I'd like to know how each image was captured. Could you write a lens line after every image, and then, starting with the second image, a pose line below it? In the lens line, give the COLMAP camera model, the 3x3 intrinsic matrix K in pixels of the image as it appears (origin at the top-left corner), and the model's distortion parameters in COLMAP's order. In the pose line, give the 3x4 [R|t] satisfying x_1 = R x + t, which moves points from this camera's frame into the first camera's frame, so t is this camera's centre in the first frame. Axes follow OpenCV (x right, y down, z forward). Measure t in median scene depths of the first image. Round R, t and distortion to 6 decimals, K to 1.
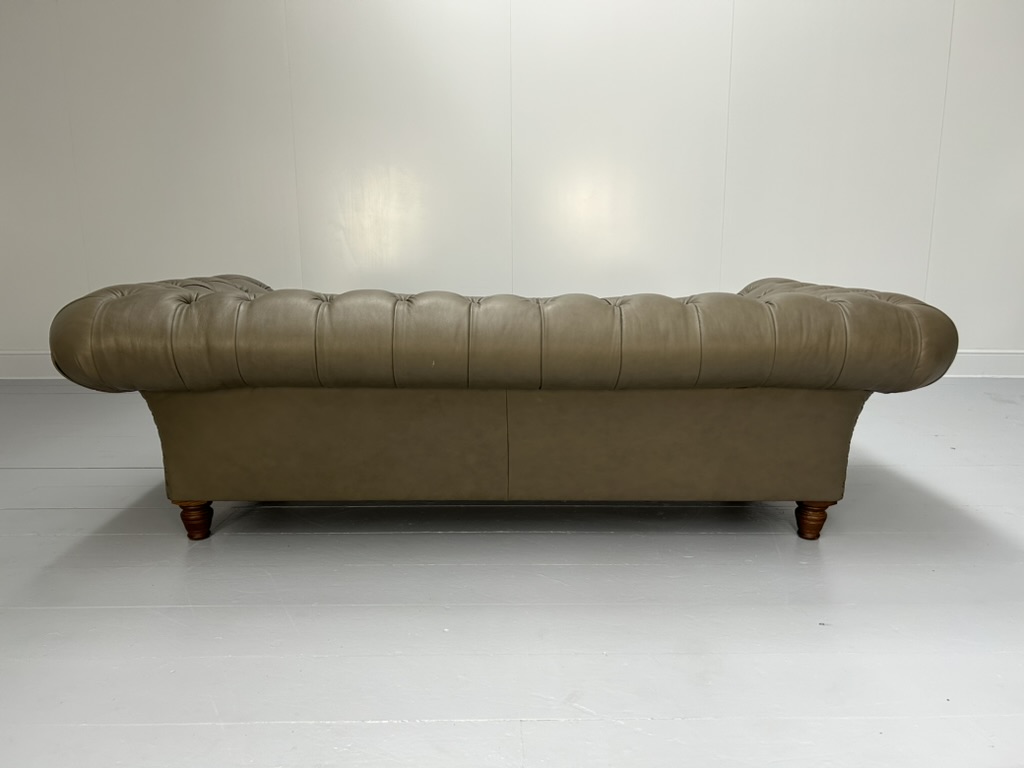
lens RADIAL K [[777.0, 0, 512.6], [0, 777.0, 399.3], [0, 0, 1]] dist [0.053636, -0.059121]
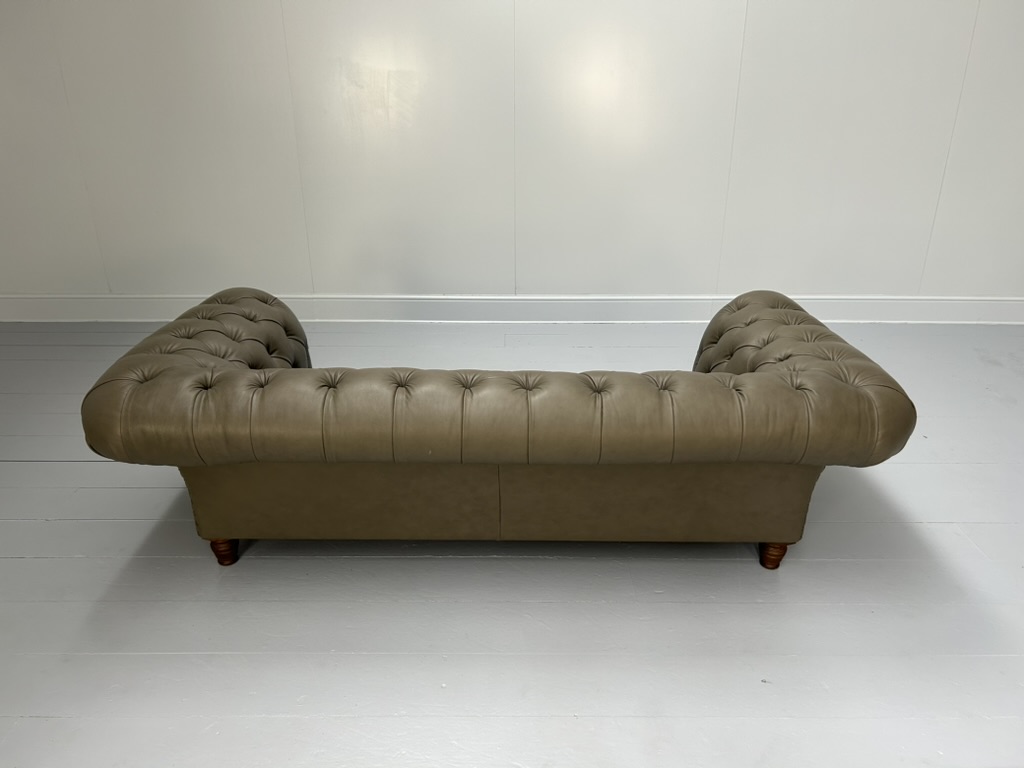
lens RADIAL K [[777.0, 0, 511.7], [0, 777.0, 404.6], [0, 0, 1]] dist [0.053636, -0.059121]
pose [[0.999855, 0.008061, -0.014981, 0.029494], [-0.004714, 0.977412, 0.211291, -0.340739], [0.016346, -0.211189, 0.977308, -0.061269]]
